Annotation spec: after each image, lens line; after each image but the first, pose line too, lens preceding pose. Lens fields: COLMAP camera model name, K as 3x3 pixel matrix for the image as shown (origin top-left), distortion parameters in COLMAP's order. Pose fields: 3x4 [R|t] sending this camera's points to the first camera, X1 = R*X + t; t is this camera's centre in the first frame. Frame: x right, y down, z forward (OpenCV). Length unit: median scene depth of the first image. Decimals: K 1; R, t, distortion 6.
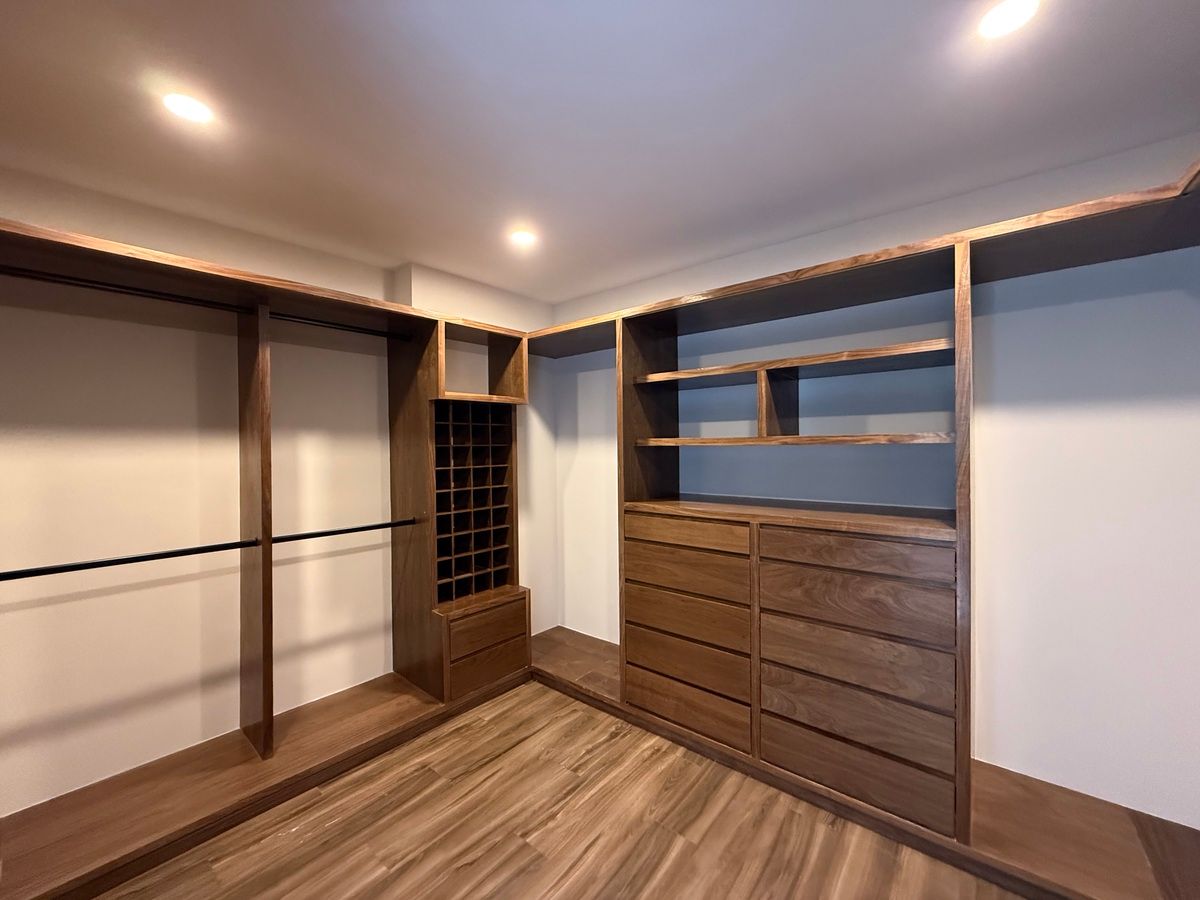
lens RADIAL K [[477.5, 0, 597.8], [0, 477.5, 451.0], [0, 0, 1]] dist [0.002291, 0.000062]
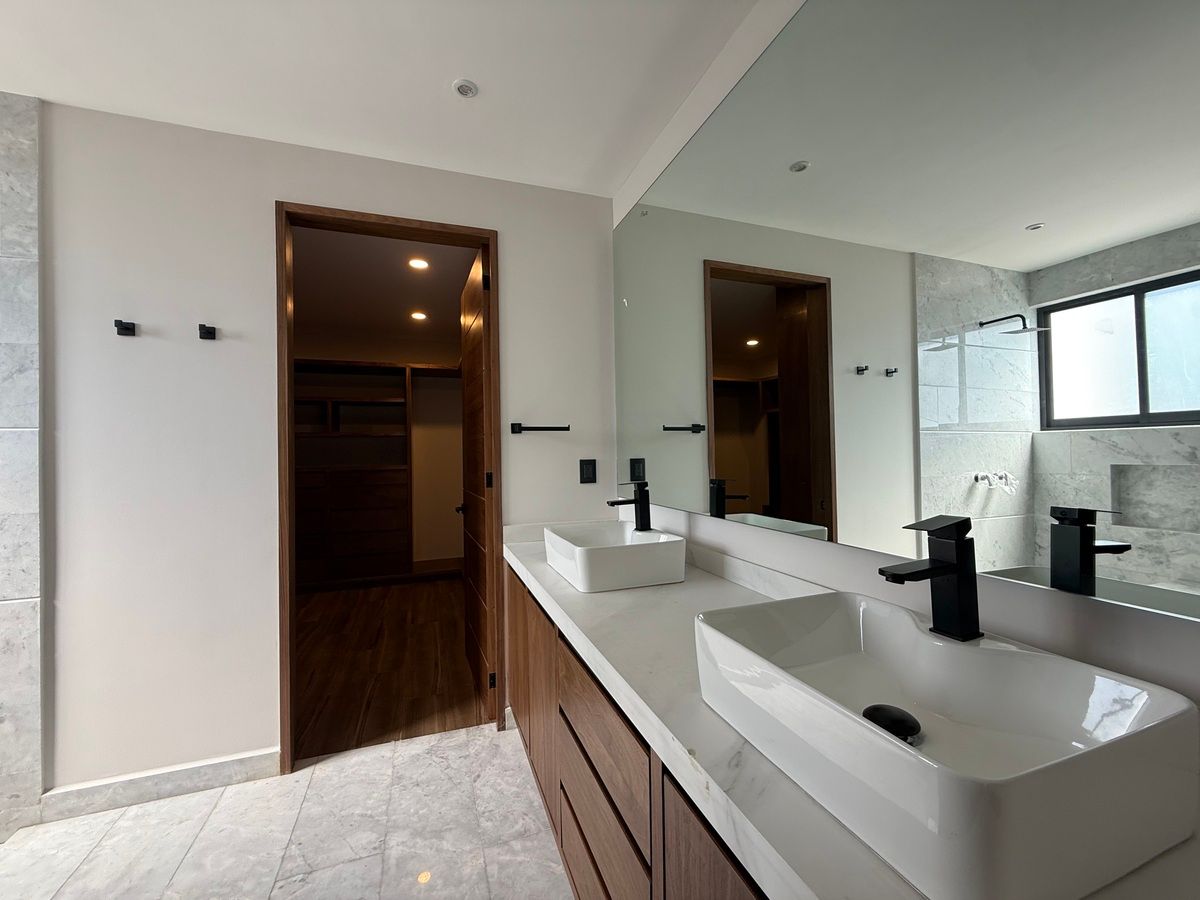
lens RADIAL K [[477.5, 0, 603.8], [0, 477.5, 449.3], [0, 0, 1]] dist [0.002291, 0.000062]
pose [[0.508795, 0.014543, 0.860765, -1.064126], [0.018818, 0.999431, -0.028009, 0.160864], [-0.860682, 0.030448, 0.508231, -1.401625]]
